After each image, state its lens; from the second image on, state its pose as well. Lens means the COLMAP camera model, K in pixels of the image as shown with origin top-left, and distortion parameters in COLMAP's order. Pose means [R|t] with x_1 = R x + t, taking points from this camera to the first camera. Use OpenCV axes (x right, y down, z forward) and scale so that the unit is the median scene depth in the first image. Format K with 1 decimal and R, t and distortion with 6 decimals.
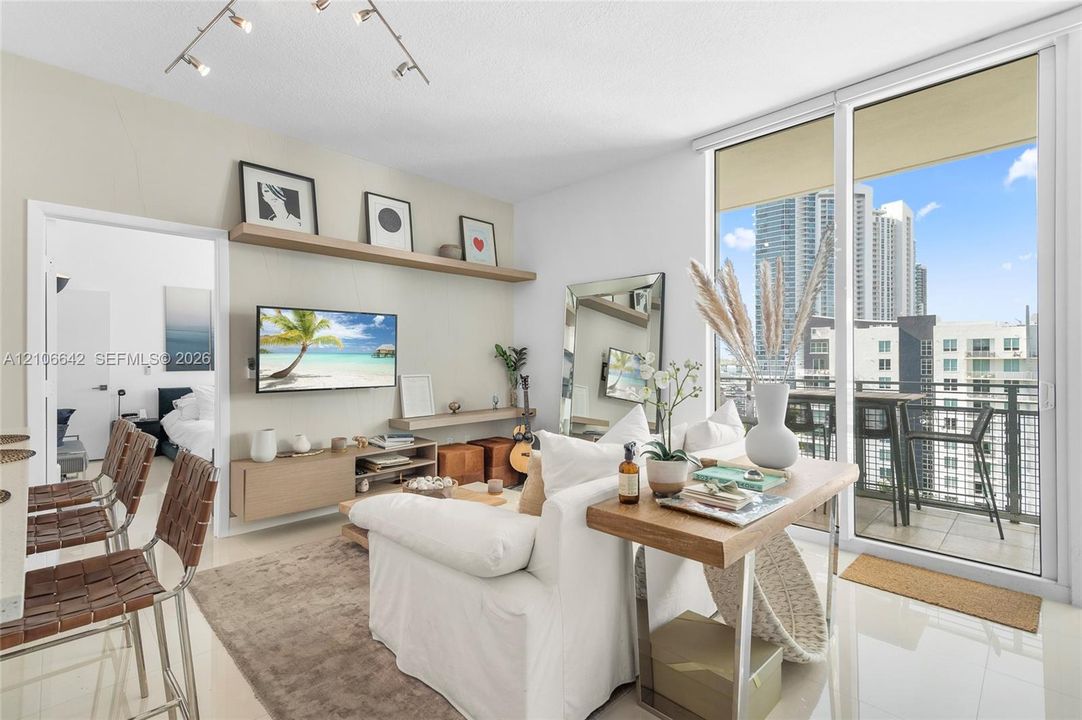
lens RADIAL K [[488.4, 0, 531.3], [0, 488.4, 366.8], [0, 0, 1]] dist [0.015332, -0.001894]
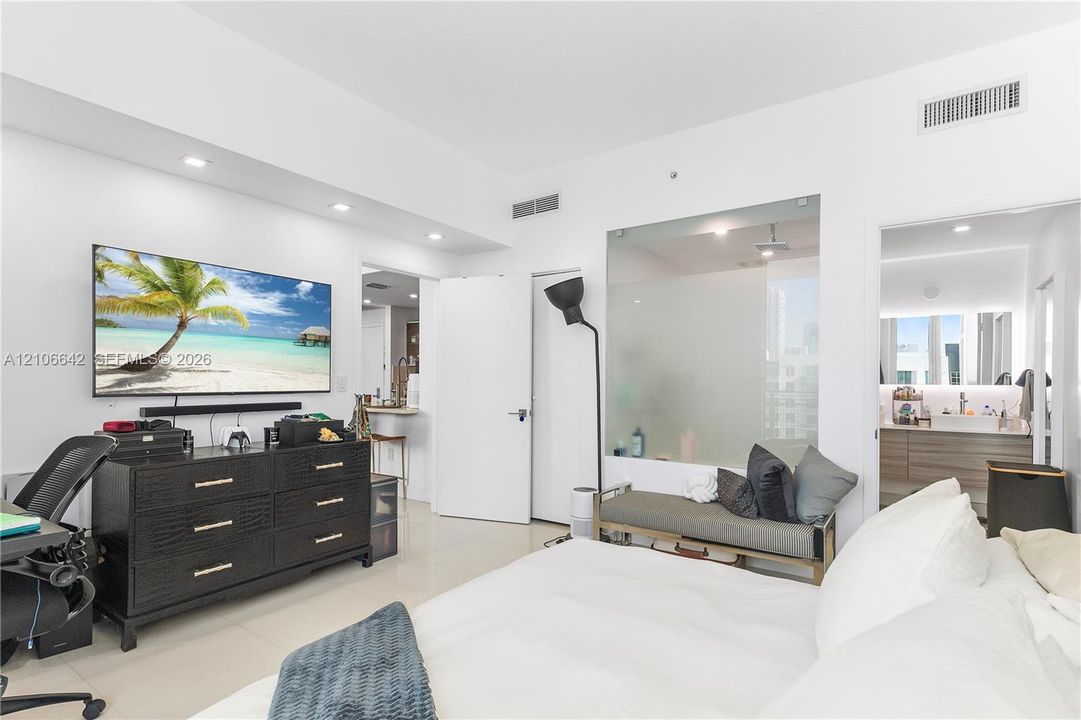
lens RADIAL K [[523.6, 0, 519.9], [0, 523.6, 391.0], [0, 0, 1]] dist [0.016179, 0.004867]
pose [[0.986393, 0.001258, 0.164400, -0.160067], [-0.001944, 0.999990, 0.004013, 0.042543], [-0.164393, -0.004278, 0.986386, 0.289200]]
